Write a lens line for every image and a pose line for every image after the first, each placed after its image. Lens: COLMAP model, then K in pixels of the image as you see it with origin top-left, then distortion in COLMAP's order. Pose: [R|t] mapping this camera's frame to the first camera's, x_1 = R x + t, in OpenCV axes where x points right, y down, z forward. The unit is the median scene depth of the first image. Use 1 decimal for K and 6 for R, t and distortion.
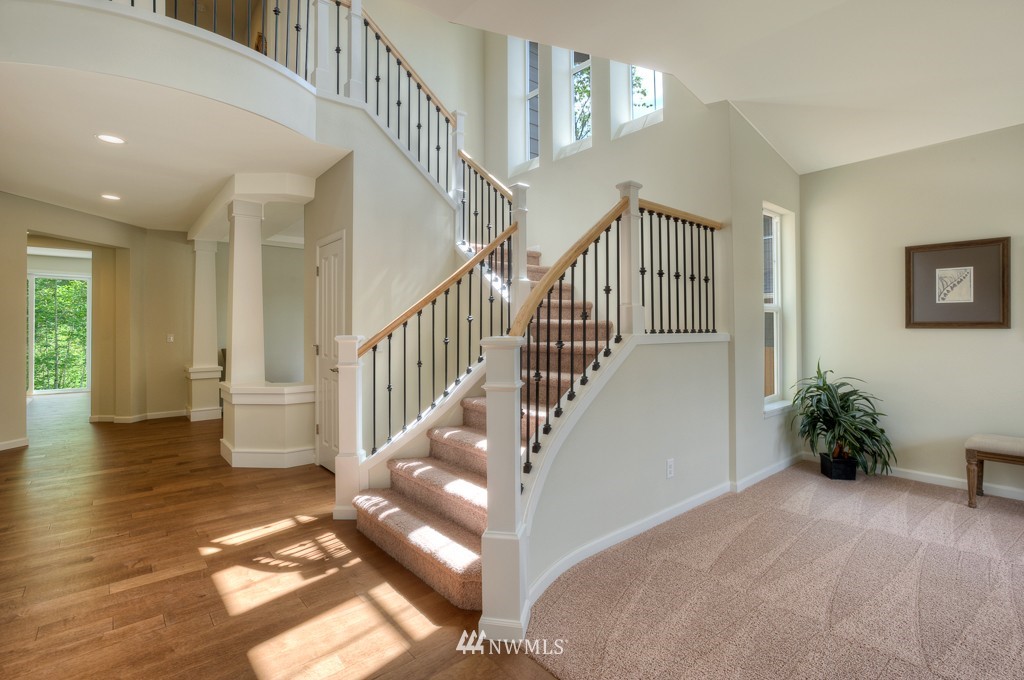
lens RADIAL K [[484.5, 0, 525.6], [0, 484.5, 313.1], [0, 0, 1]] dist [-0.036008, 0.017436]
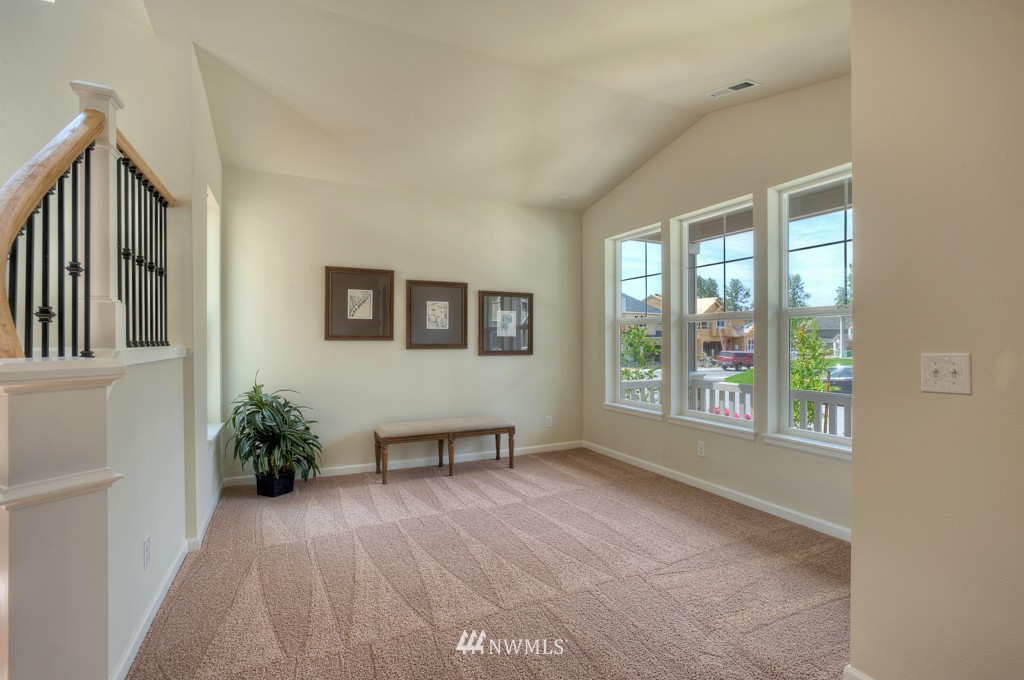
lens RADIAL K [[493.1, 0, 510.0], [0, 493.1, 336.1], [0, 0, 1]] dist [-0.000855, 0.017929]
pose [[0.291226, 0.008362, 0.956618, -0.195094], [-0.029924, 0.999552, 0.000373, 0.010900], [-0.956186, -0.028734, 0.291346, 0.303798]]
